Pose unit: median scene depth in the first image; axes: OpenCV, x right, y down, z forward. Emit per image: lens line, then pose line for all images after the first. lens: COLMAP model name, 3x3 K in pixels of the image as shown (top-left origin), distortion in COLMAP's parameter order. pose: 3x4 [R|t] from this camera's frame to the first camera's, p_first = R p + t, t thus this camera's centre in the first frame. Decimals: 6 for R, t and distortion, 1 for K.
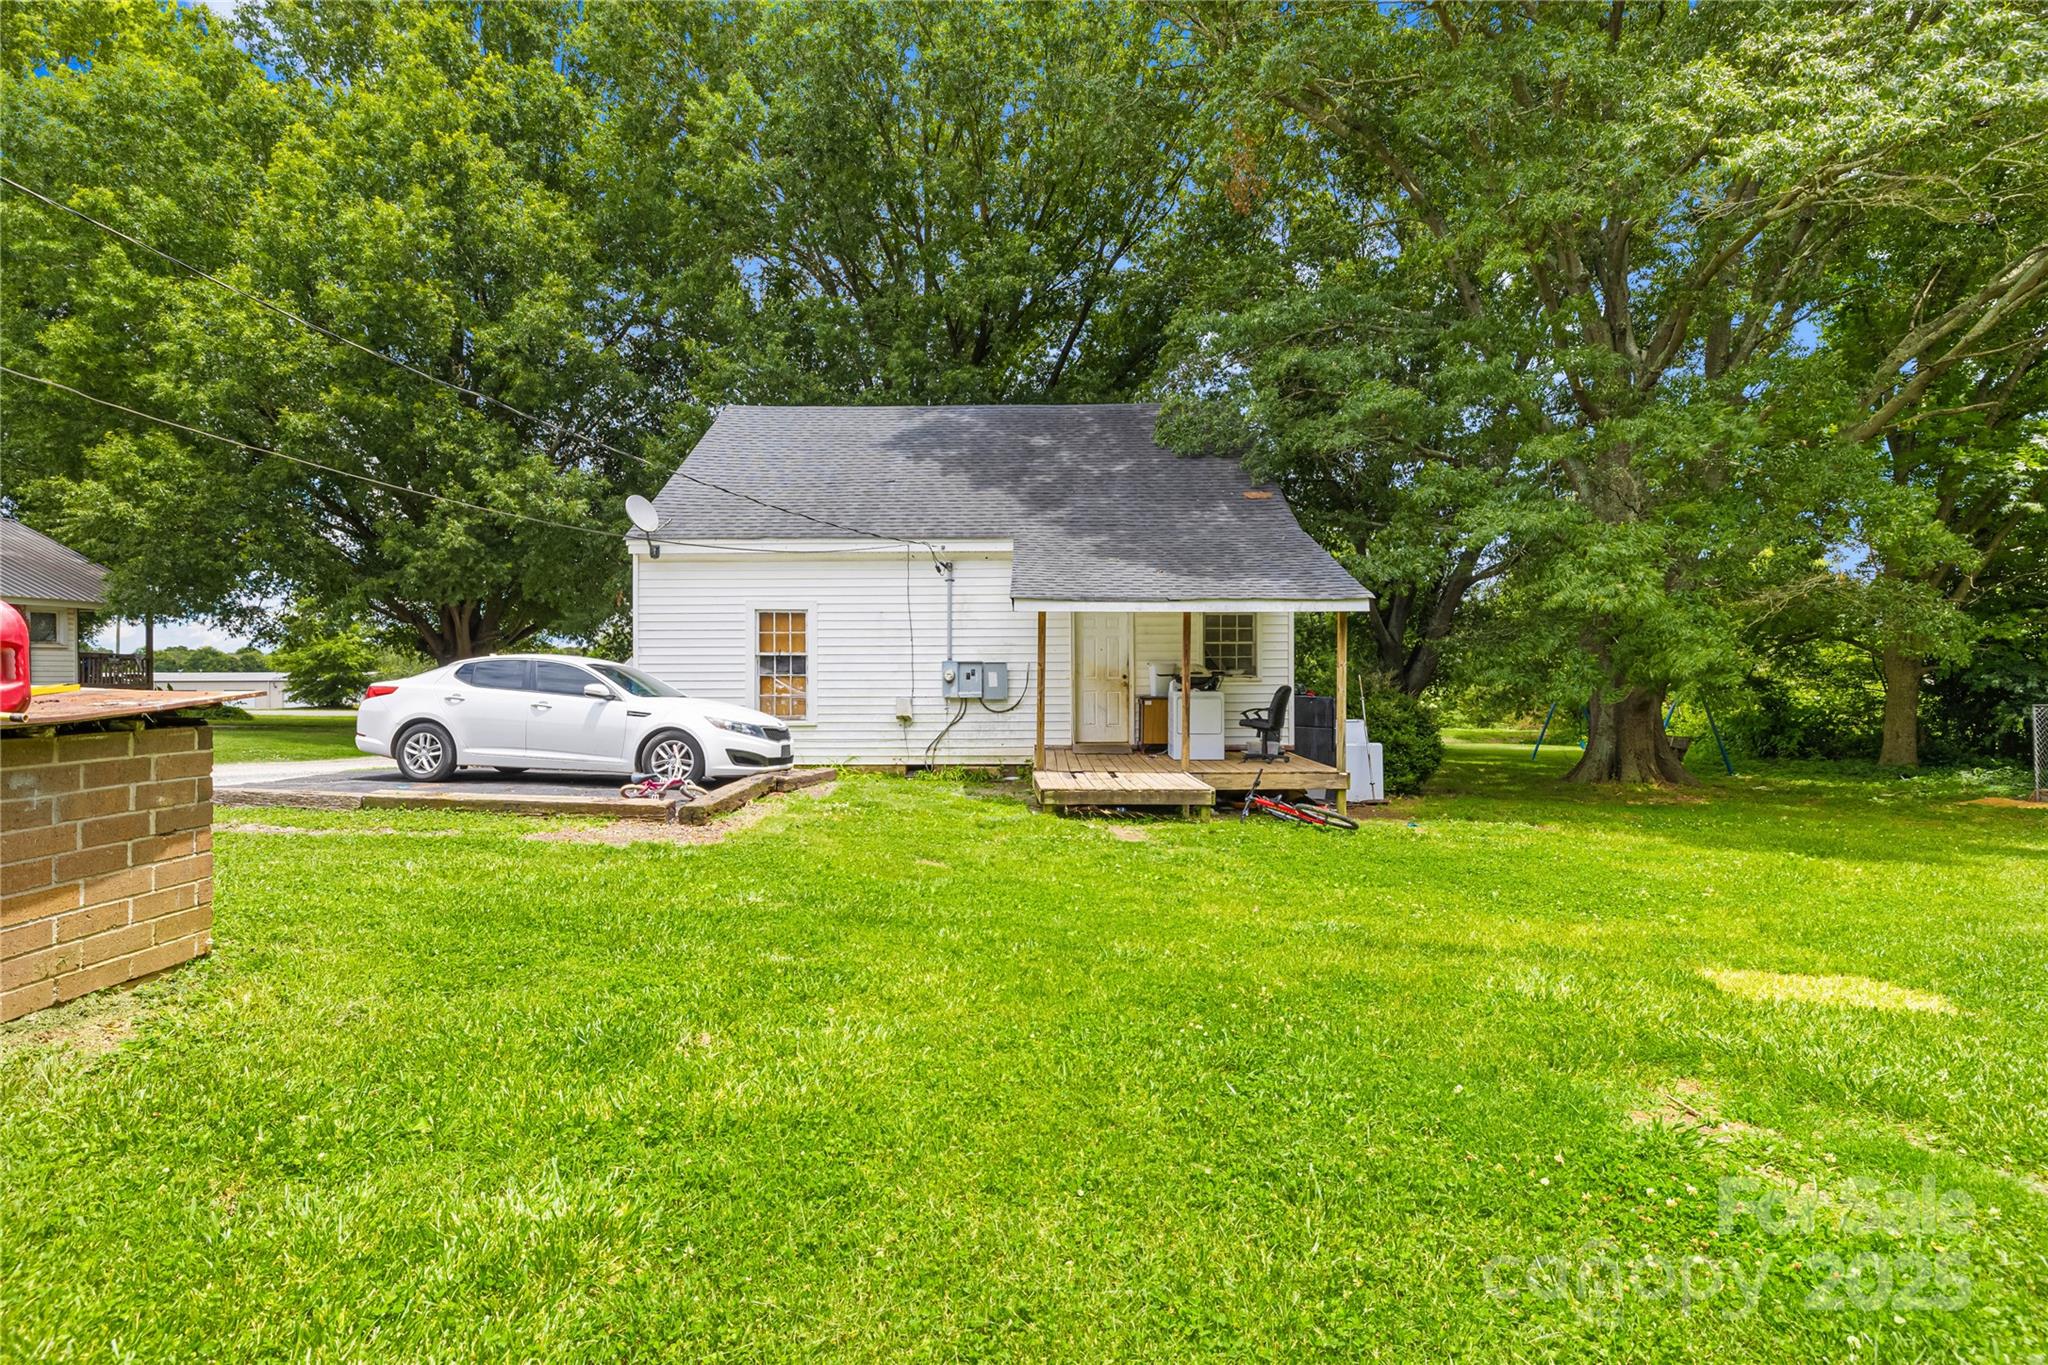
lens RADIAL K [[1052.5, 0, 1048.0], [0, 1052.5, 678.7], [0, 0, 1]] dist [-0.026072, -0.000151]
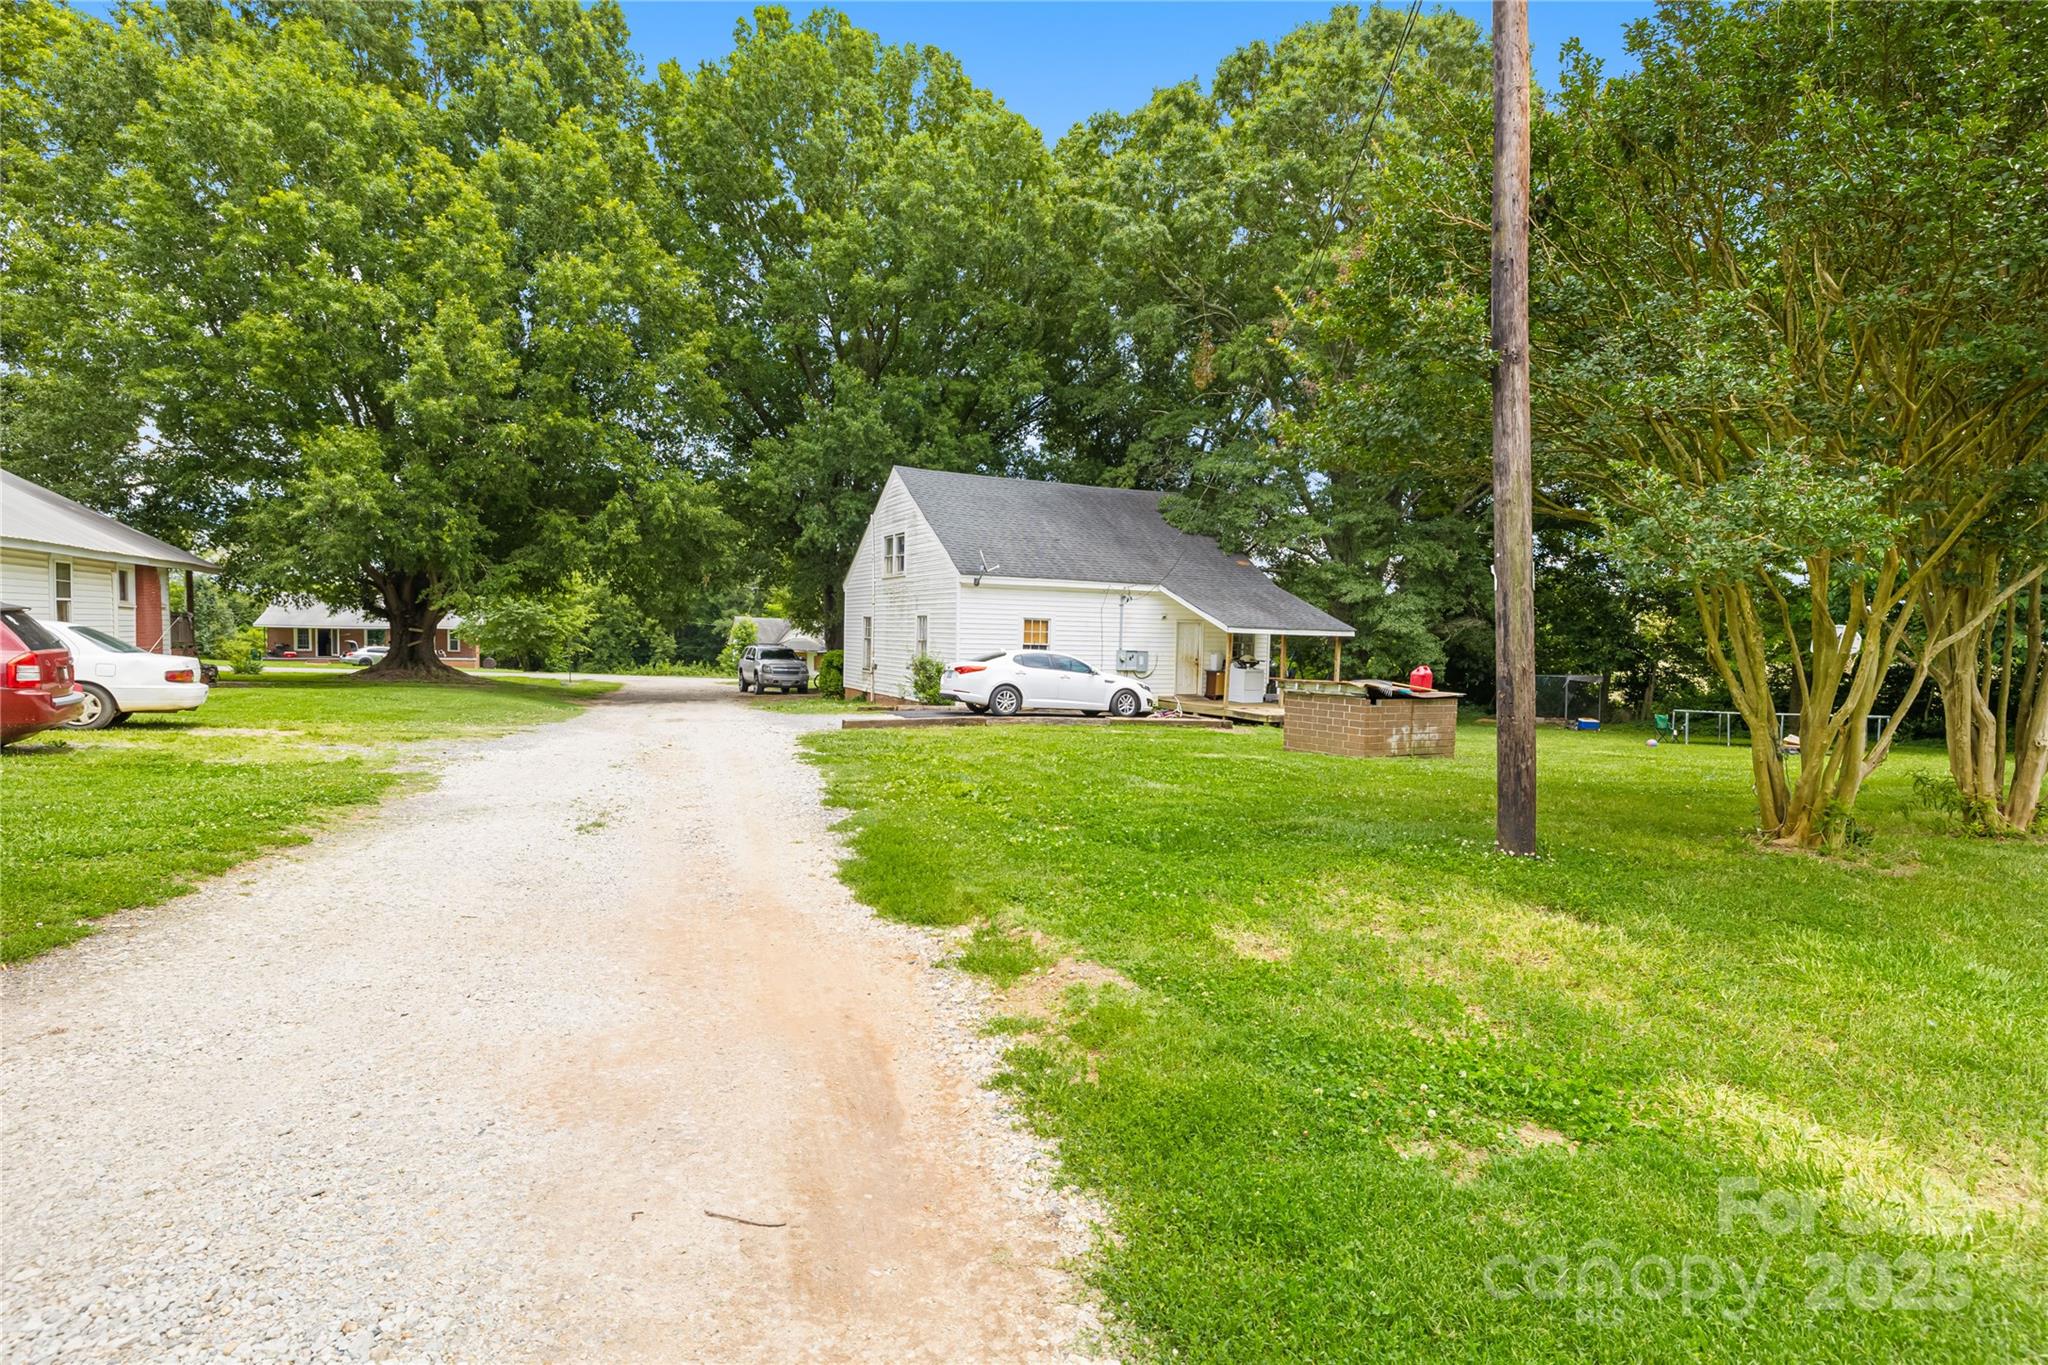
lens RADIAL K [[1052.5, 0, 1048.0], [0, 1052.5, 678.7], [0, 0, 1]] dist [-0.026072, -0.000151]
pose [[0.882035, 0.005920, 0.471147, -1.045902], [-0.028156, 0.998796, 0.040161, -0.036185], [-0.470342, -0.048689, 0.881140, -0.529549]]
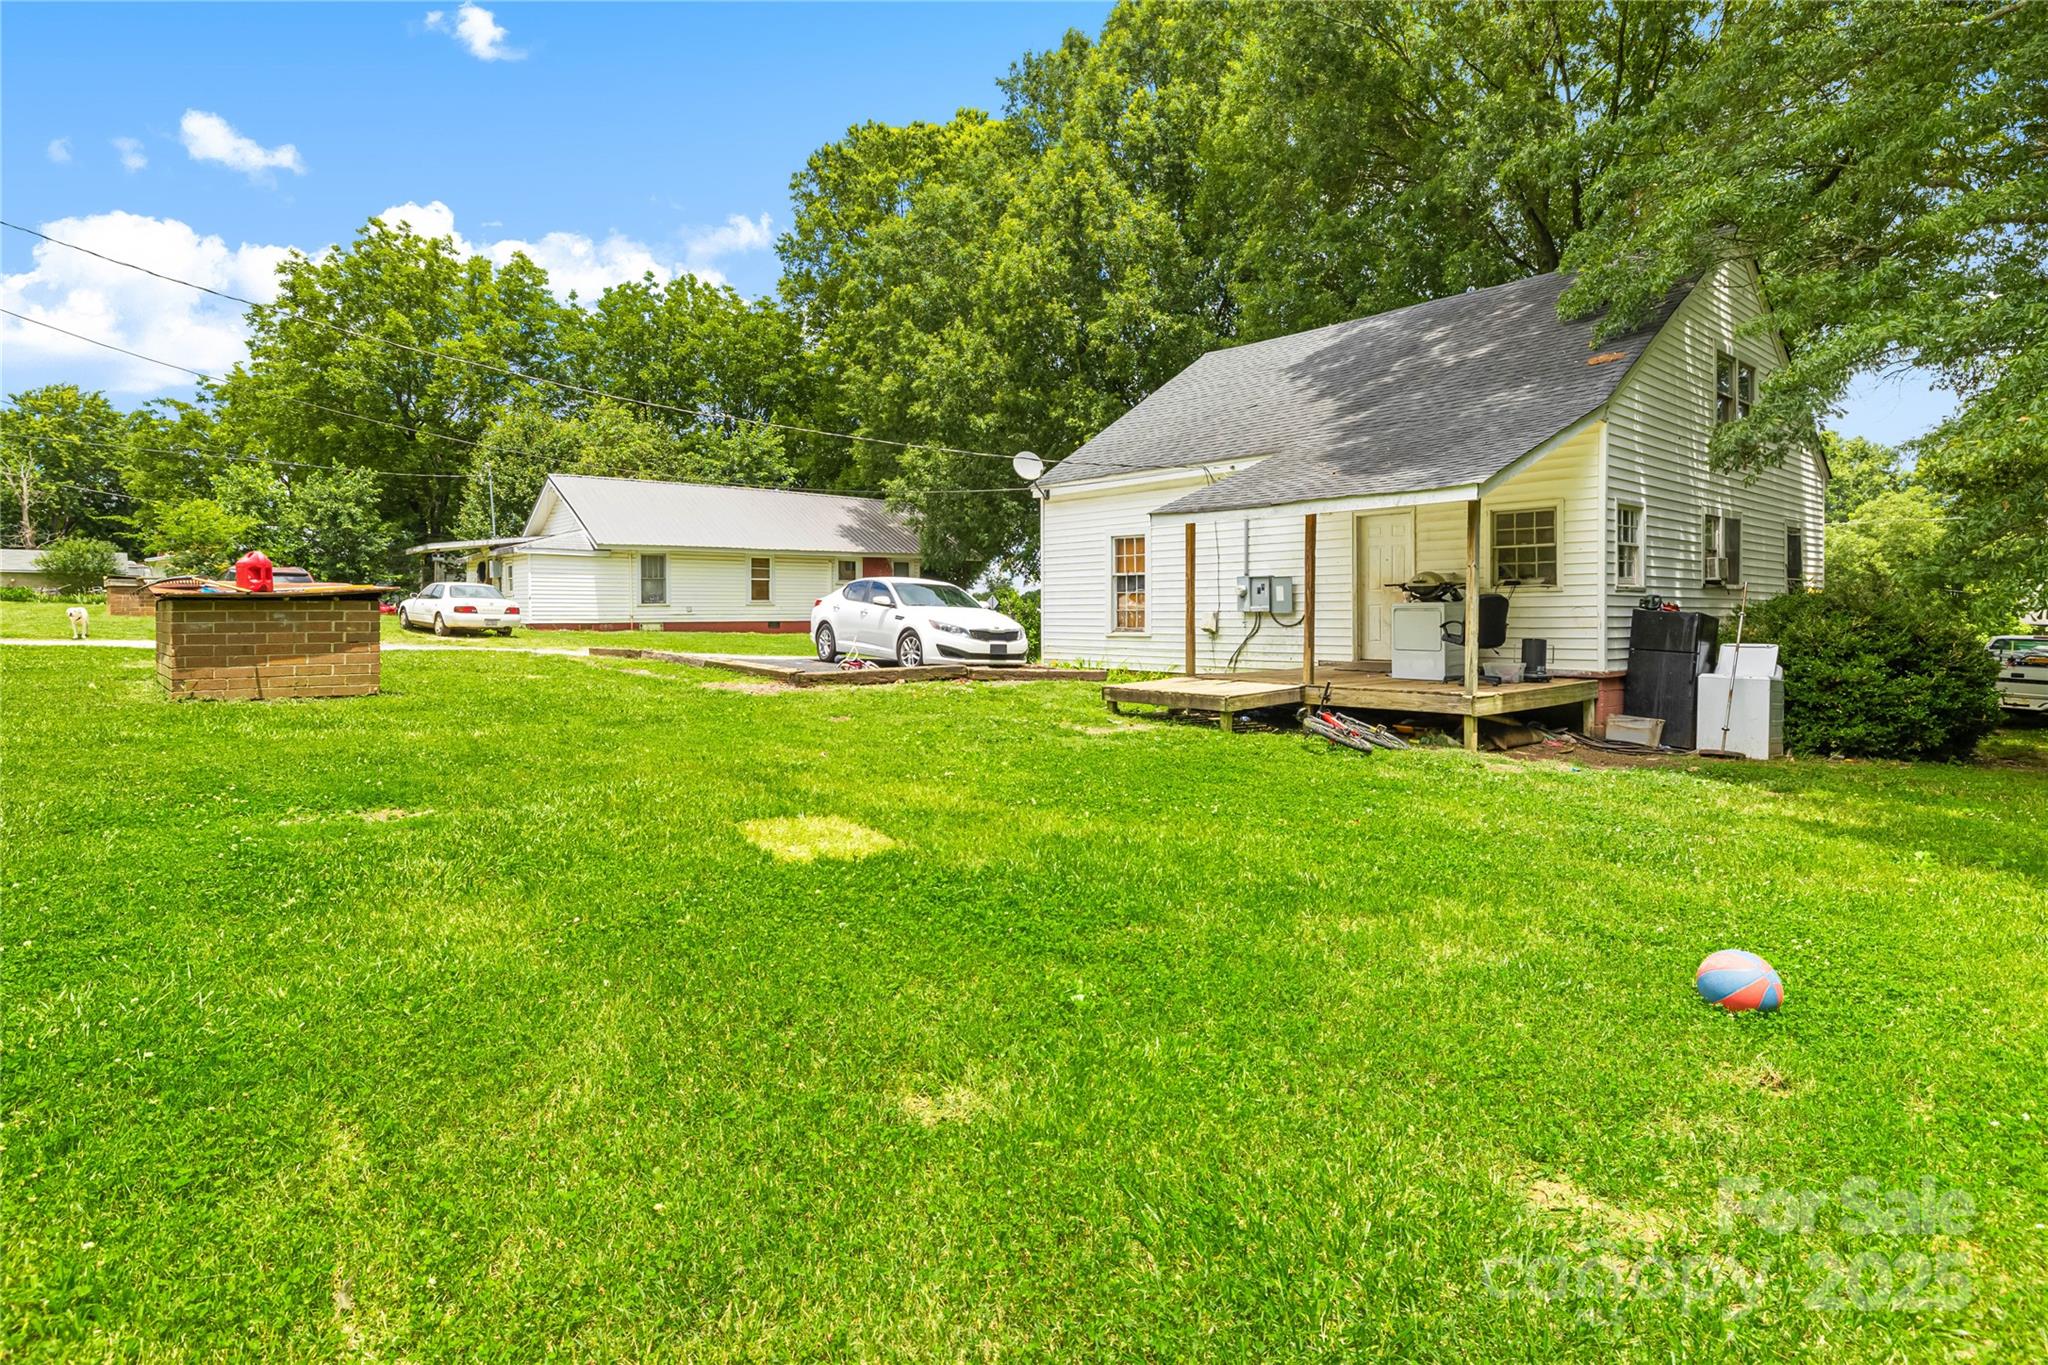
lens RADIAL K [[1052.5, 0, 1048.0], [0, 1052.5, 678.7], [0, 0, 1]] dist [-0.026072, -0.000151]
pose [[0.641953, 0.046860, -0.765311, 0.583628], [-0.001932, 0.998226, 0.059501, 0.022844], [0.766742, -0.036718, 0.640905, 0.181065]]
